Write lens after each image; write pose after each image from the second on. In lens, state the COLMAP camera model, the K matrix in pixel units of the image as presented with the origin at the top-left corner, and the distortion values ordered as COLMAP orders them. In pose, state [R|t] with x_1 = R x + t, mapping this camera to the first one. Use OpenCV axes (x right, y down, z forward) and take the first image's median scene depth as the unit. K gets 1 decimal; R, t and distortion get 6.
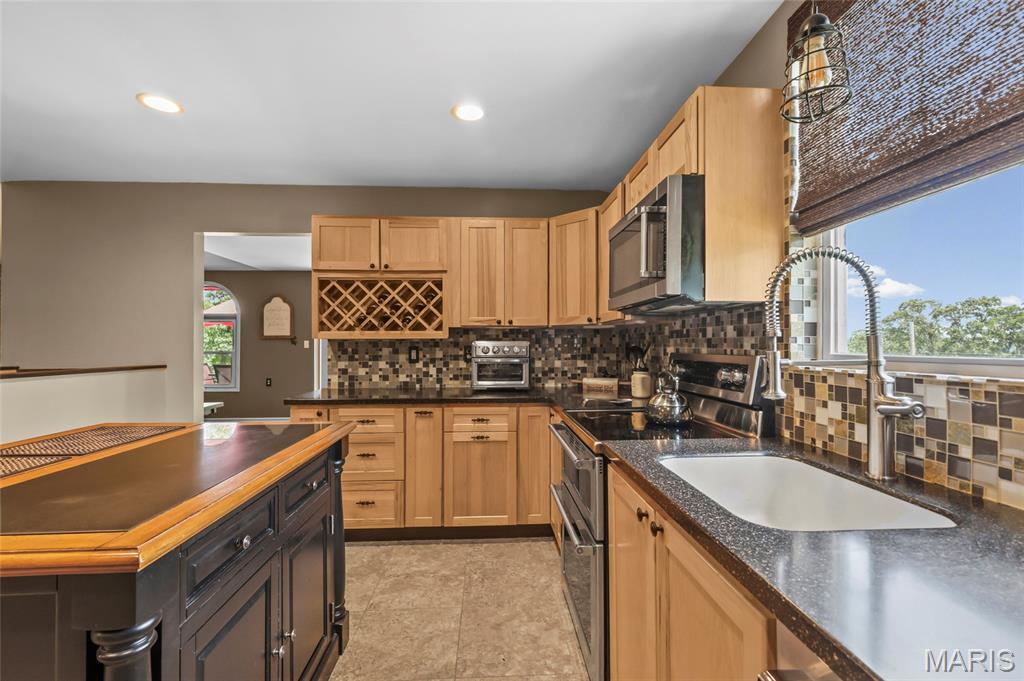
lens RADIAL K [[447.5, 0, 514.5], [0, 447.5, 344.3], [0, 0, 1]] dist [0.005026, -0.001117]
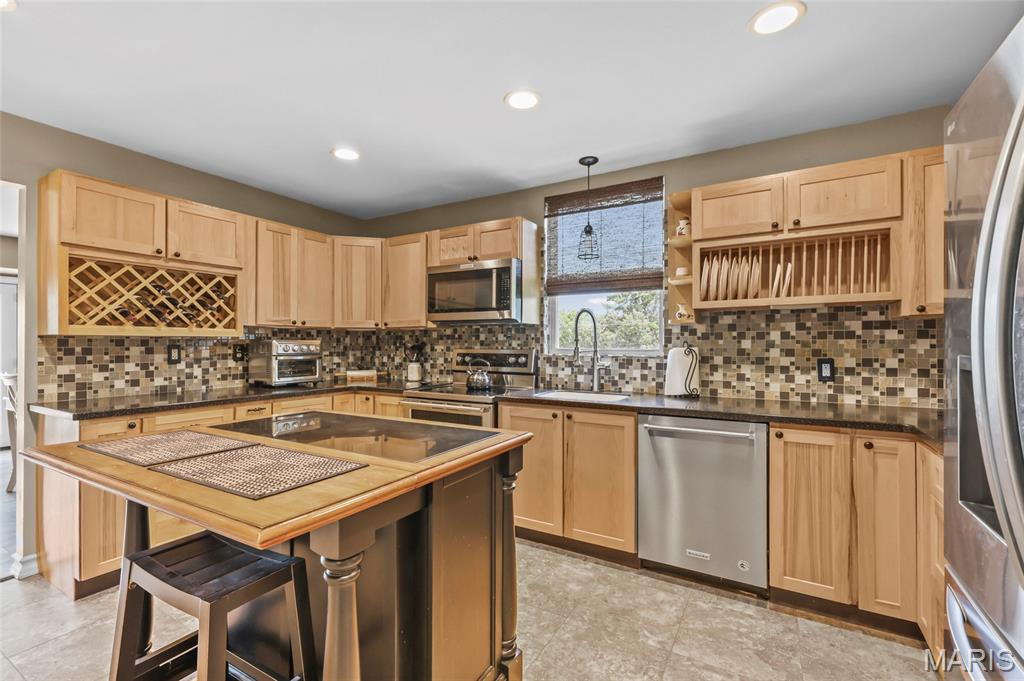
lens RADIAL K [[447.5, 0, 514.0], [0, 447.5, 343.5], [0, 0, 1]] dist [0.005026, -0.001117]
pose [[0.551472, 0.003698, 0.834185, -0.640945], [-0.004326, 0.999989, -0.001574, 0.000414], [-0.834182, -0.002741, 0.551482, -0.044921]]
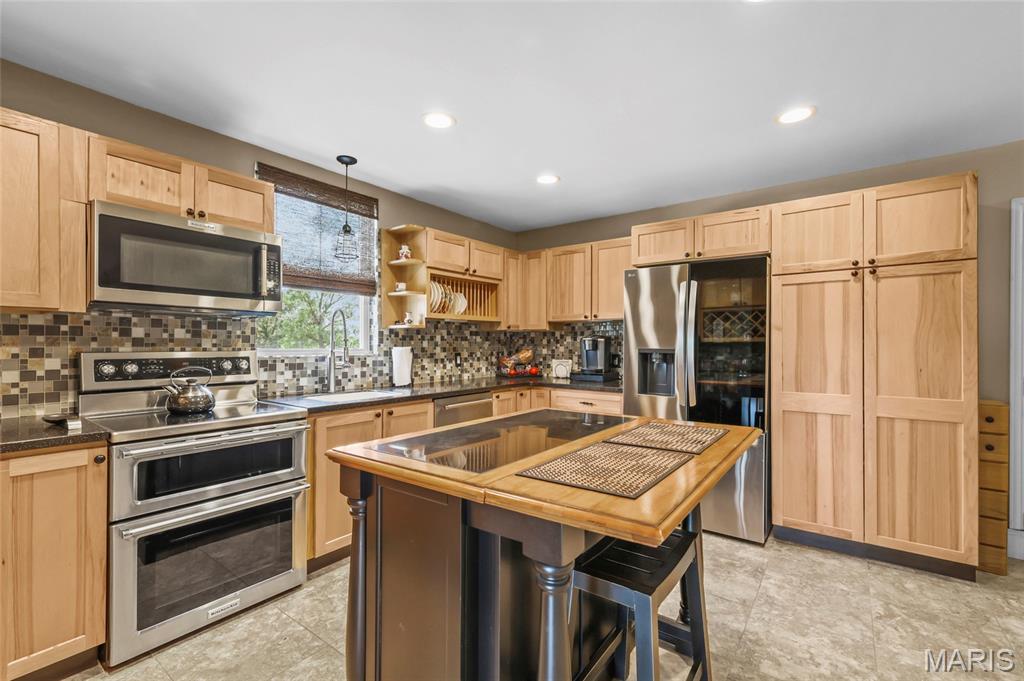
lens RADIAL K [[447.5, 0, 516.5], [0, 447.5, 342.6], [0, 0, 1]] dist [0.005026, -0.001117]
pose [[-0.766848, 0.003412, 0.641820, -0.644146], [-0.001842, 0.999970, -0.007517, 0.002953], [-0.641826, -0.006947, -0.766818, 0.835058]]
